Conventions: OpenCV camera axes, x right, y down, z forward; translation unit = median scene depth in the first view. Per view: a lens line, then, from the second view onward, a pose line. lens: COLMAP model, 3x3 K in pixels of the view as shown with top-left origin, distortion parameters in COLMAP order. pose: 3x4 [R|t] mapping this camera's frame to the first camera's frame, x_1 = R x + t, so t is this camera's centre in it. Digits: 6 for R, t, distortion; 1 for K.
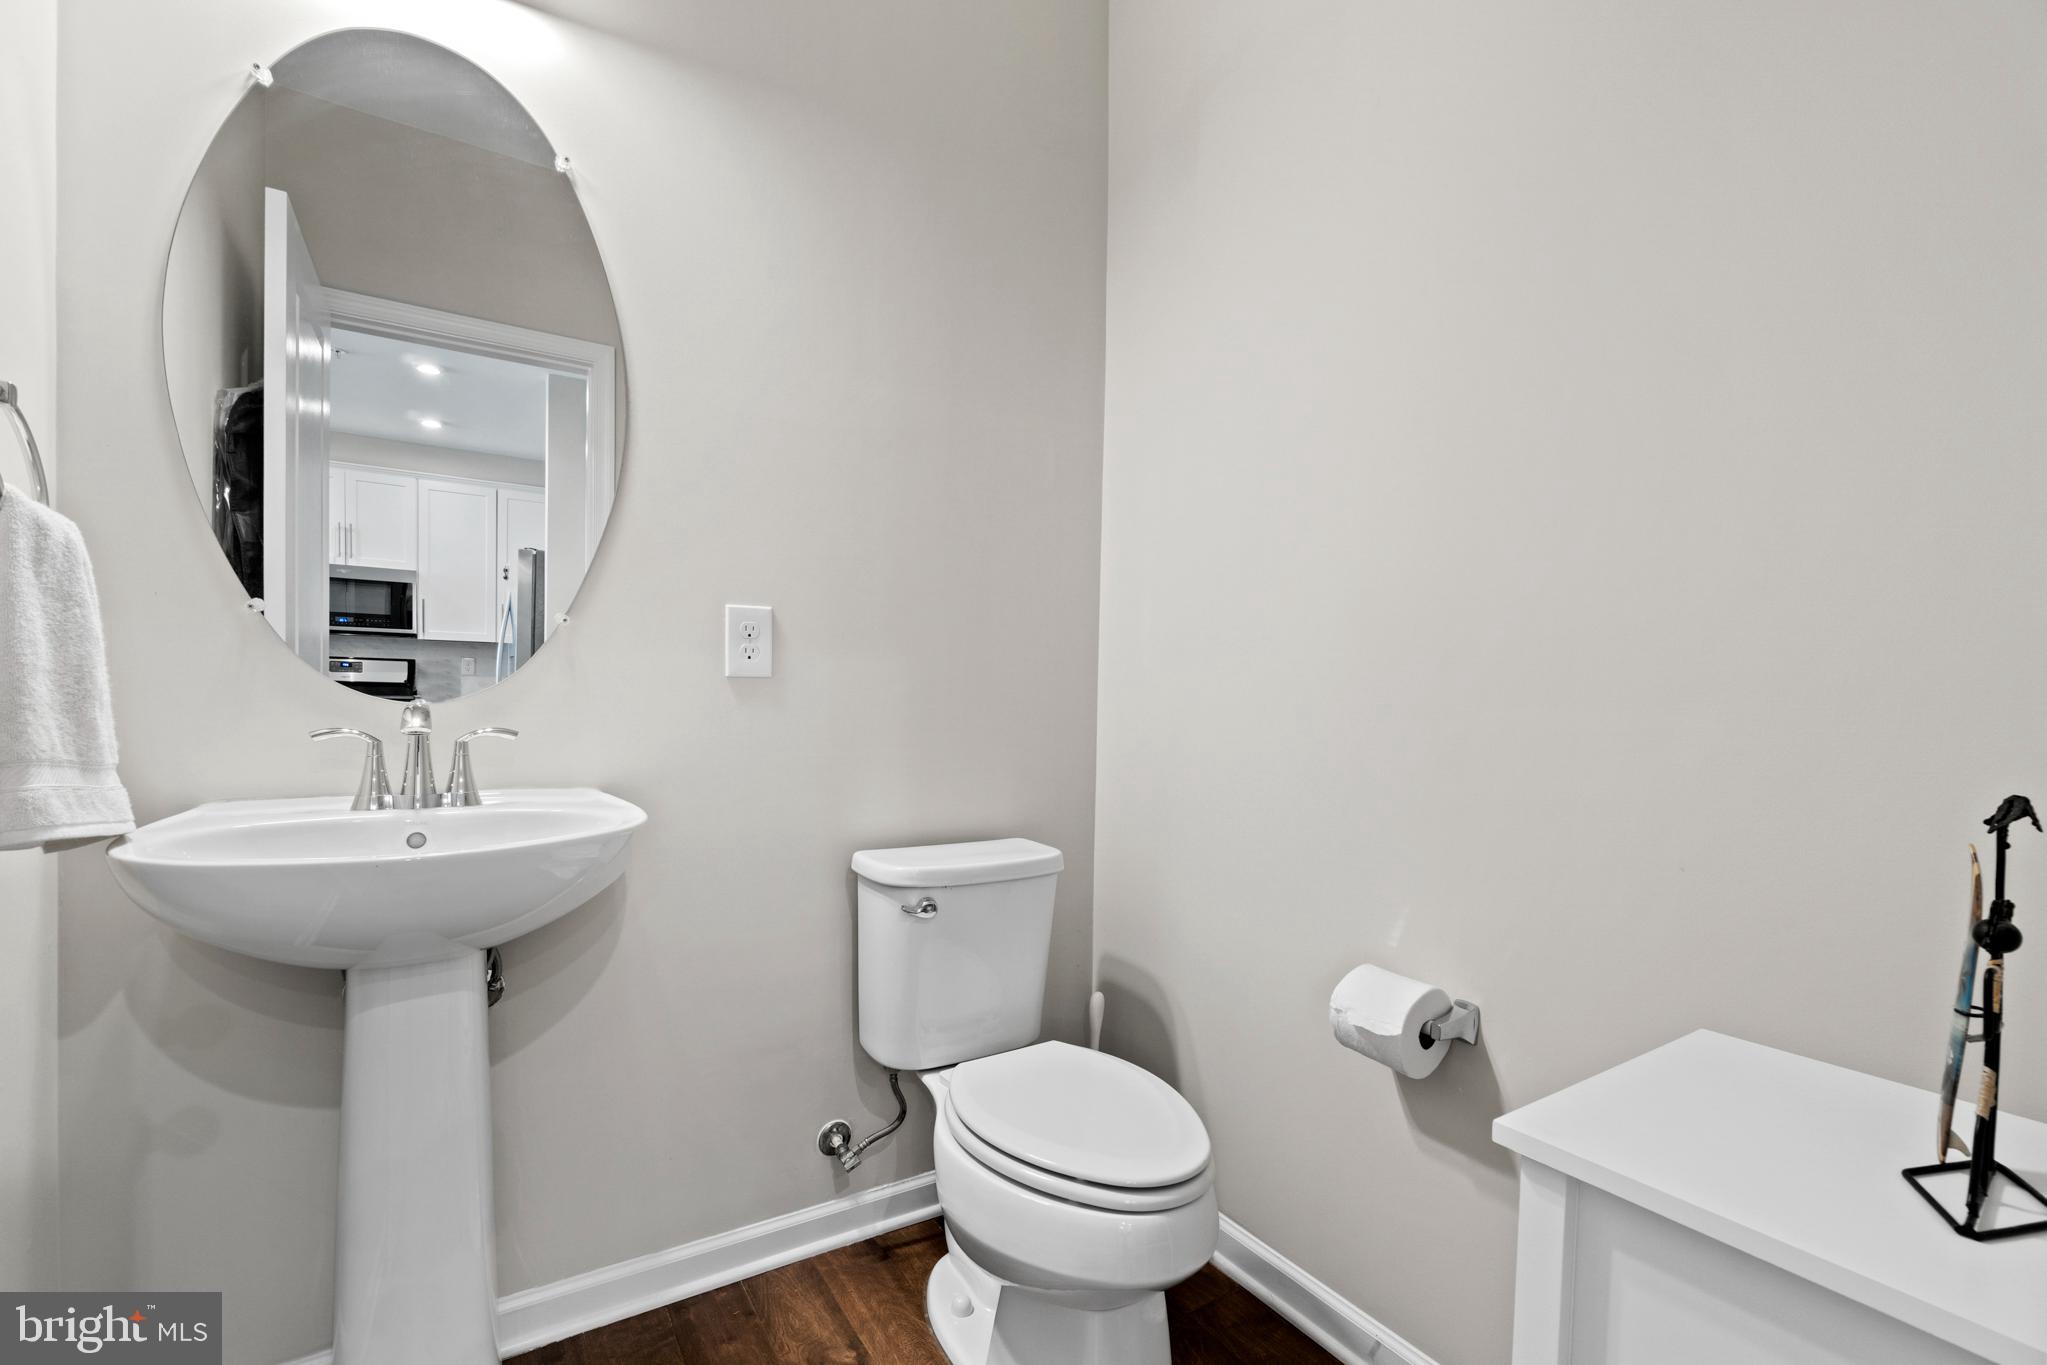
lens RADIAL K [[889.2, 0, 1023.5], [0, 889.2, 682.5], [0, 0, 1]] dist [-0.002251, -0.000294]
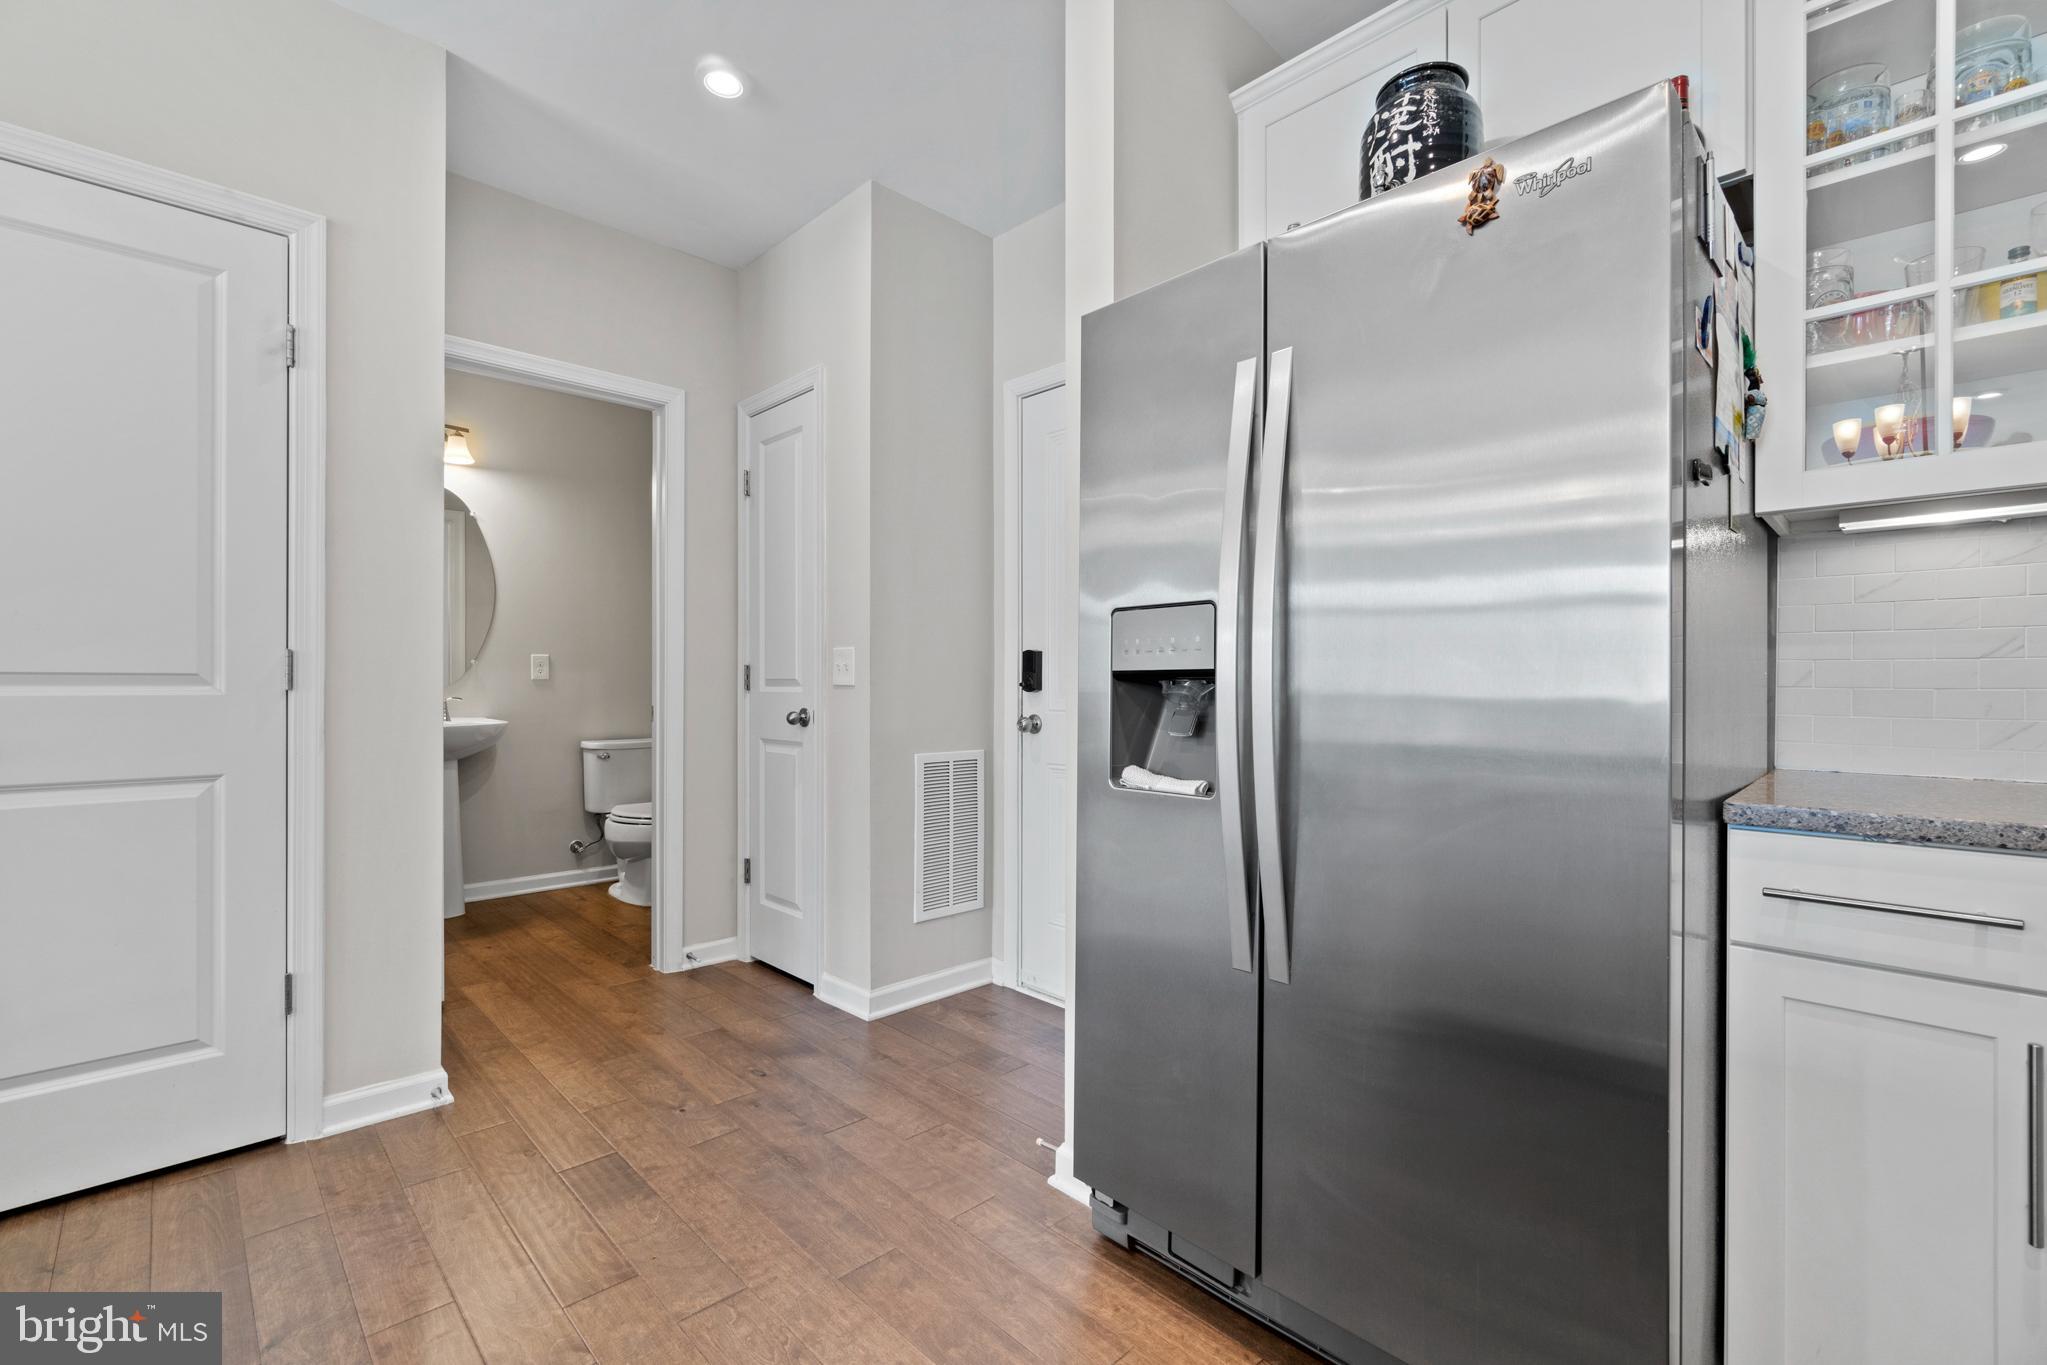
lens RADIAL K [[889.2, 0, 1023.5], [0, 889.2, 682.5], [0, 0, 1]] dist [-0.002251, -0.000294]
pose [[0.981893, -0.008472, 0.189246, 0.677469], [0.007069, 0.999942, 0.008088, -0.007351], [-0.189304, -0.006604, 0.981896, -2.105603]]
